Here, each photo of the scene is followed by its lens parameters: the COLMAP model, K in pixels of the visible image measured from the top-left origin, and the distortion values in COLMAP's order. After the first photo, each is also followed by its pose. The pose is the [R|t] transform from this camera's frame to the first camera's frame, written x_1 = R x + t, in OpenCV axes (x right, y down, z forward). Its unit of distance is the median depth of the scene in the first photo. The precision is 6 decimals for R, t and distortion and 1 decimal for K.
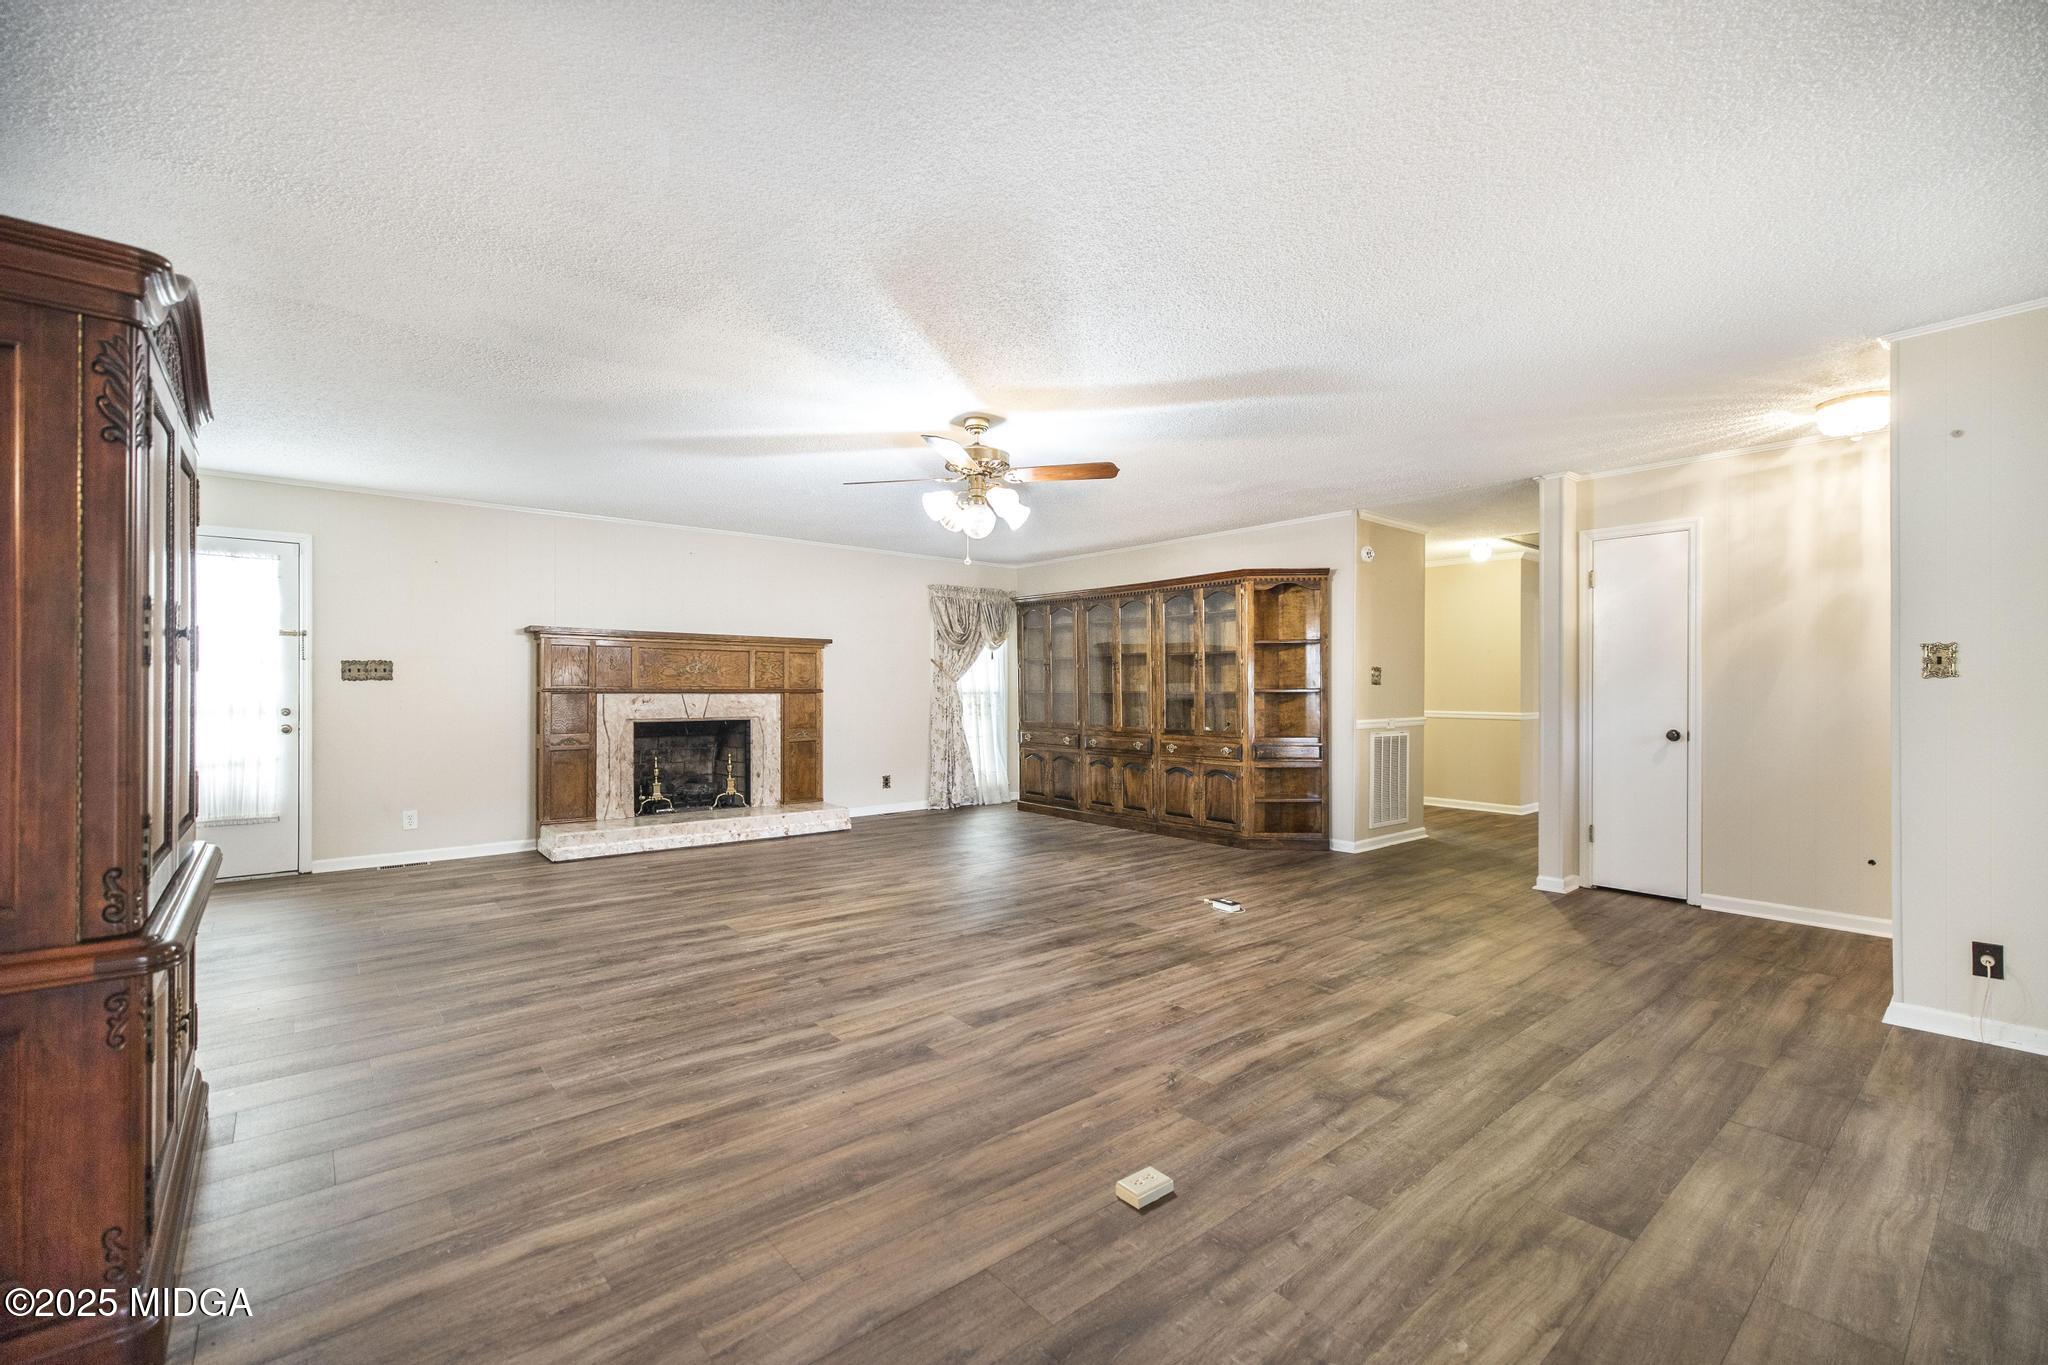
lens RADIAL K [[864.2, 0, 1041.5], [0, 864.2, 691.8], [0, 0, 1]] dist [0.006033, -0.001240]
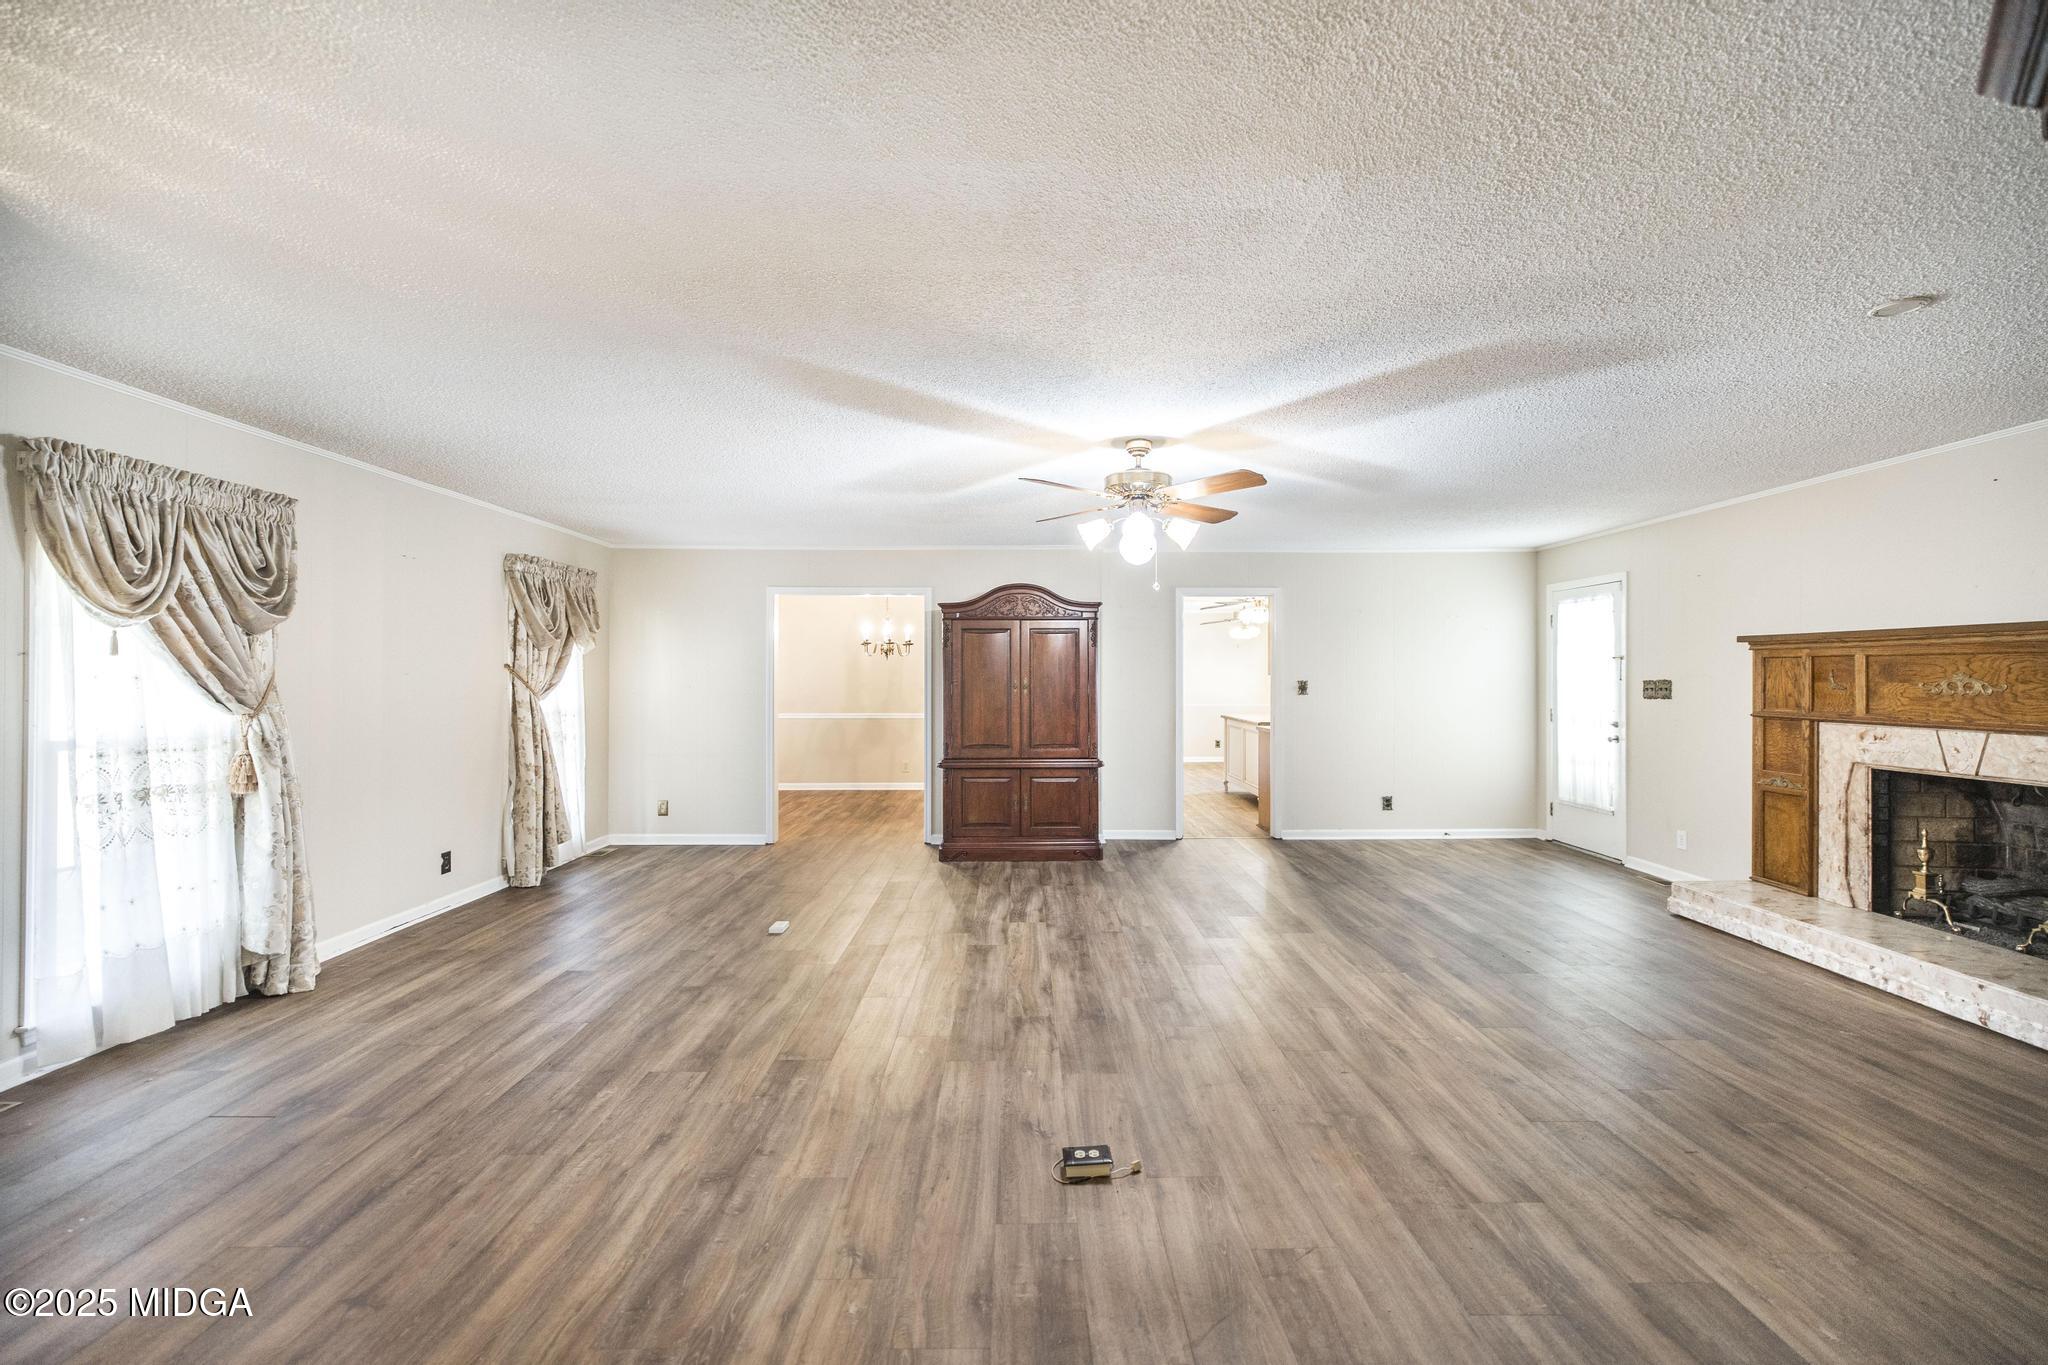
lens RADIAL K [[864.2, 0, 1008.2], [0, 864.2, 677.8], [0, 0, 1]] dist [0.006033, -0.001240]
pose [[-0.659999, -0.000721, -0.751266, 0.762932], [-0.005717, 0.999975, 0.004063, -0.054303], [0.751244, 0.006977, -0.659987, 1.569045]]
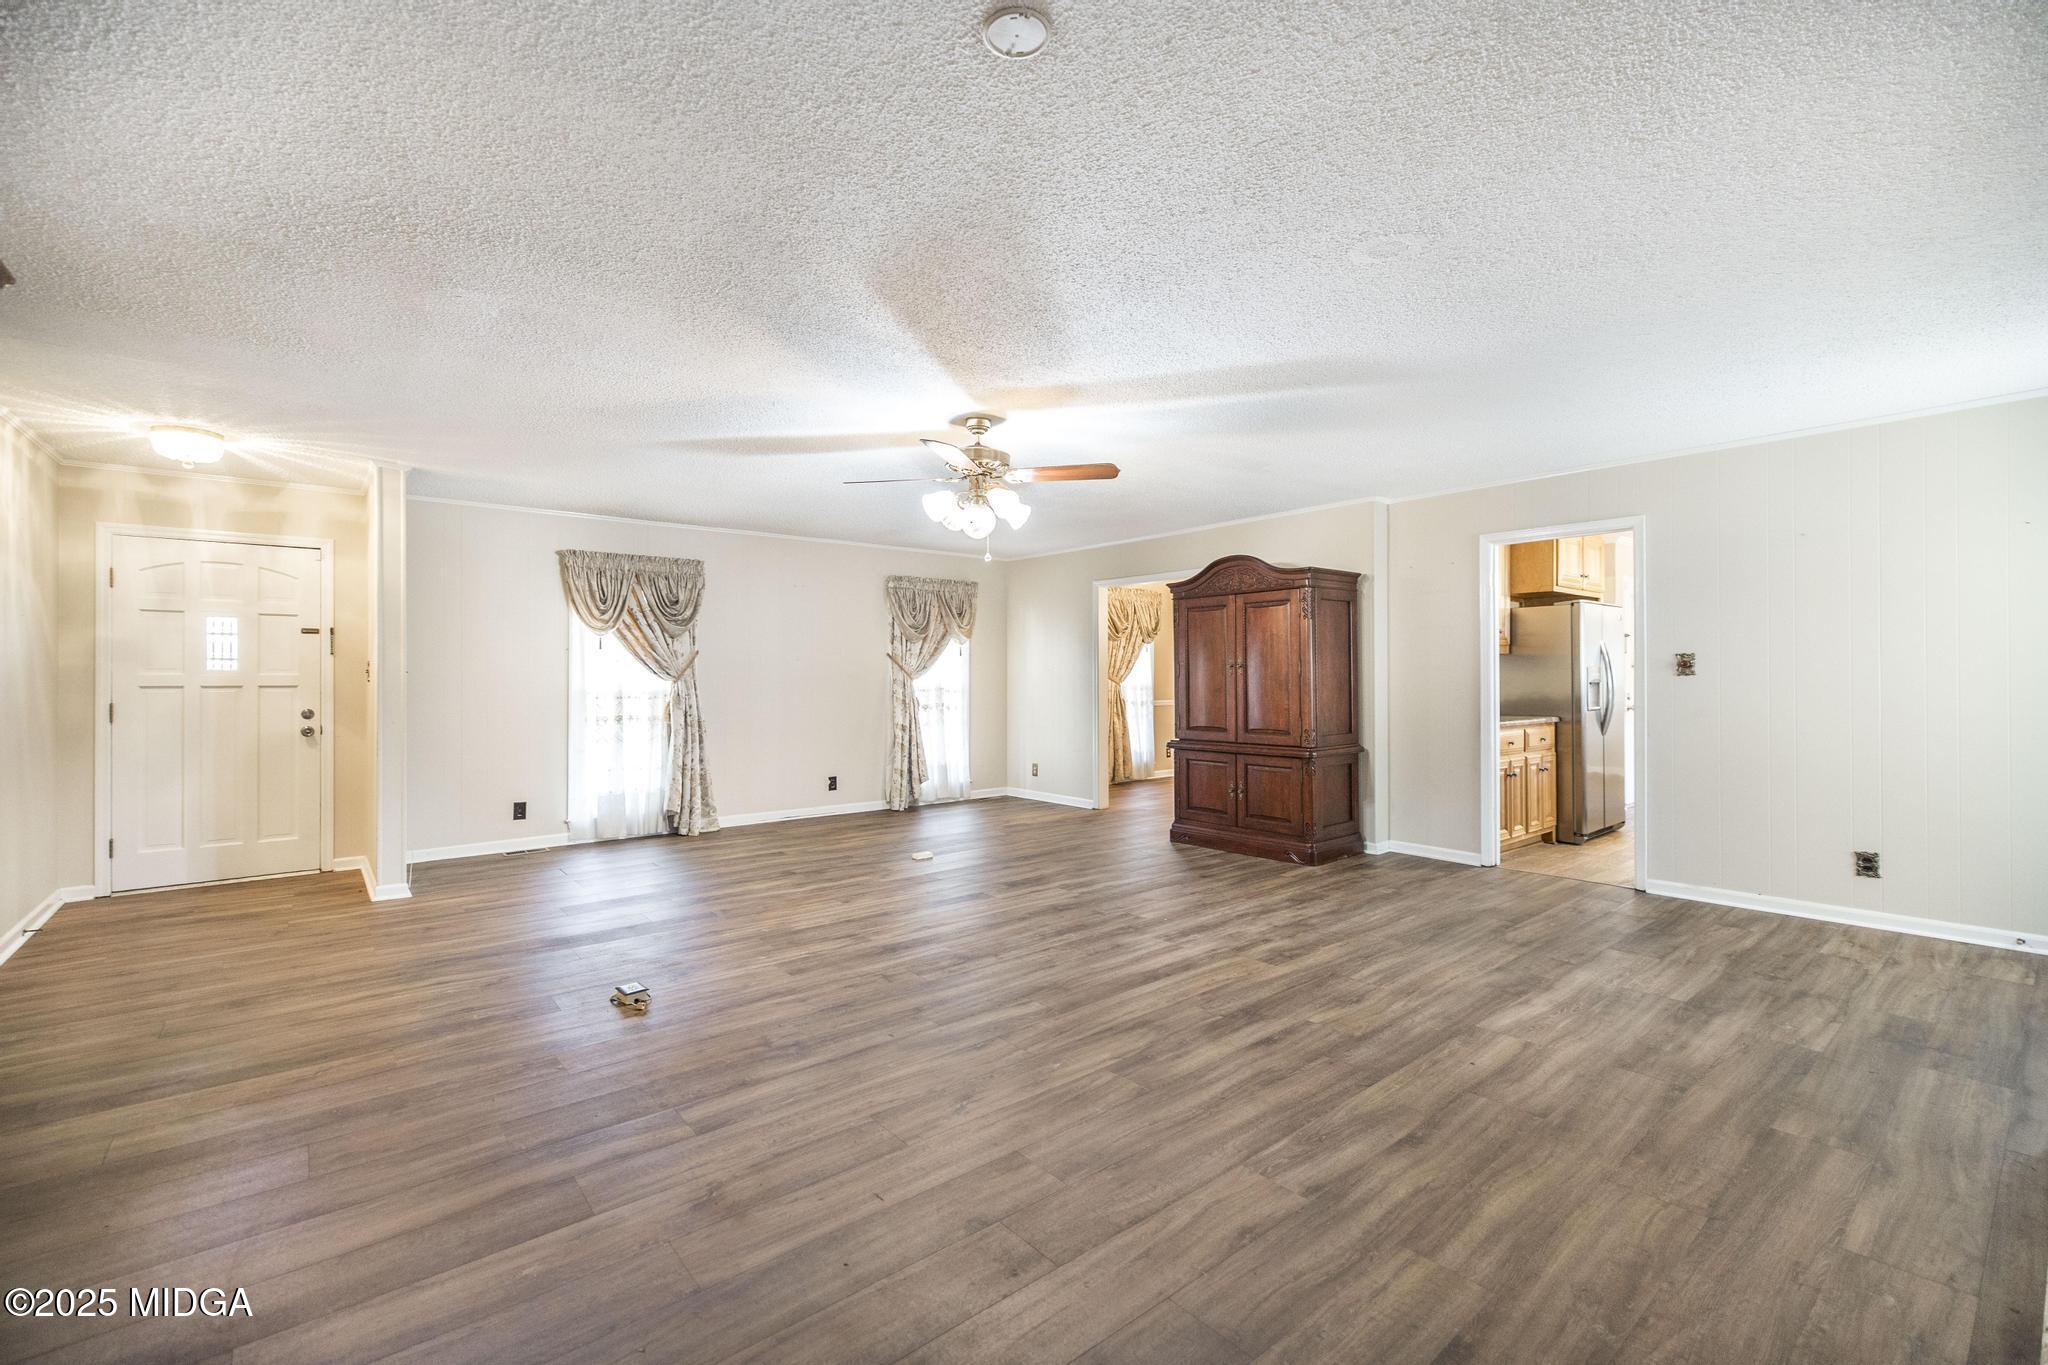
lens RADIAL K [[864.2, 0, 1017.8], [0, 864.2, 675.7], [0, 0, 1]] dist [0.006033, -0.001240]
pose [[-0.999466, 0.002803, 0.032567, -0.156058], [0.002969, 0.999983, 0.005037, -0.022940], [-0.032552, 0.005131, -0.999457, 2.049205]]
